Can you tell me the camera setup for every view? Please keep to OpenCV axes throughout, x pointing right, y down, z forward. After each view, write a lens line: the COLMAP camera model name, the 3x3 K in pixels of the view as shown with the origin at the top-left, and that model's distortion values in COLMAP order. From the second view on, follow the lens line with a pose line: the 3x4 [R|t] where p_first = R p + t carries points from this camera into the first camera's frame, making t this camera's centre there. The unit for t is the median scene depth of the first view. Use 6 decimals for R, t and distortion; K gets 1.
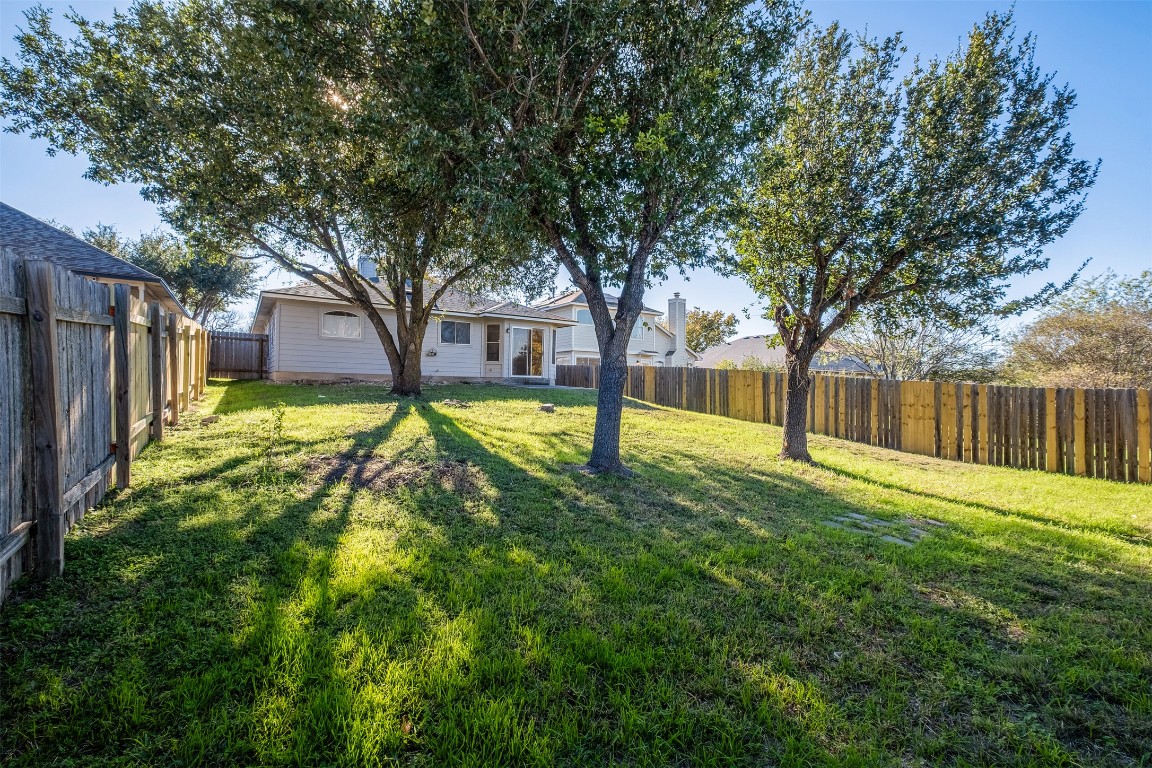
lens RADIAL K [[499.7, 0, 576.1], [0, 499.7, 386.0], [0, 0, 1]] dist [-0.004313, -0.001245]
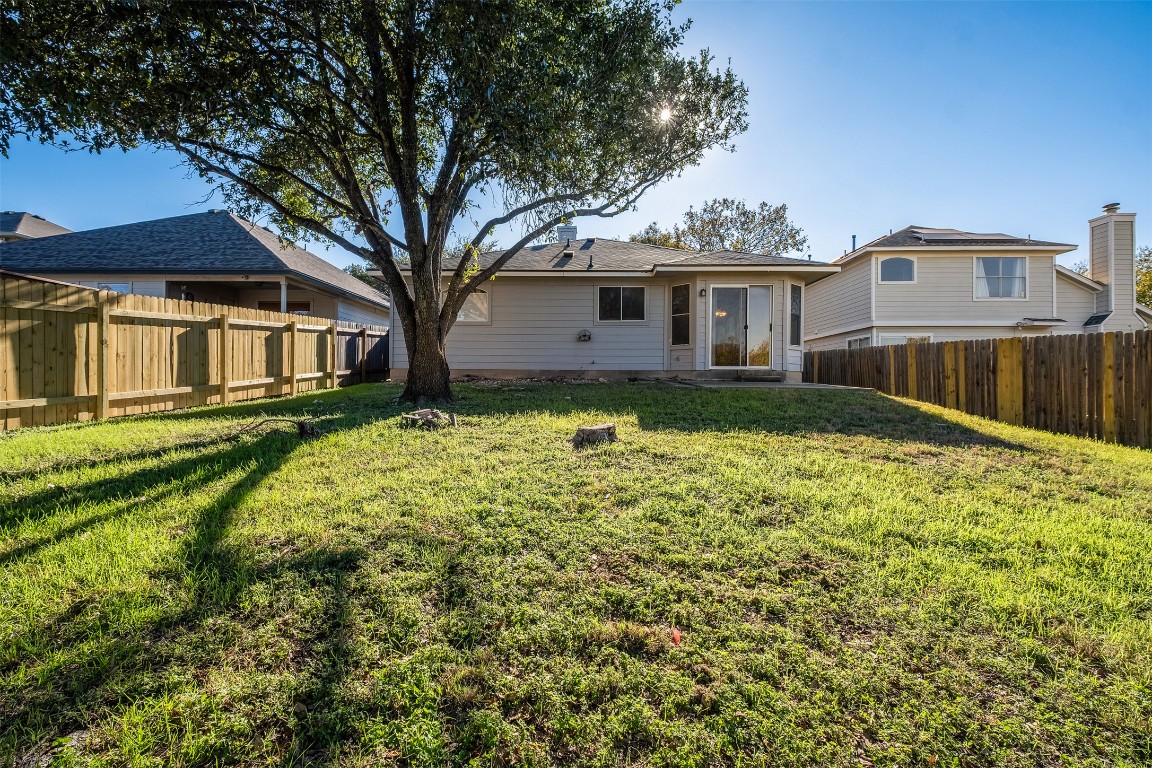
lens RADIAL K [[531.5, 0, 576.6], [0, 531.5, 382.6], [0, 0, 1]] dist [0.002146, -0.000144]
pose [[0.818249, -0.011659, -0.574746, 0.106094], [0.006835, 0.999921, -0.010552, 0.003681], [0.574824, 0.004706, 0.818264, 0.382088]]
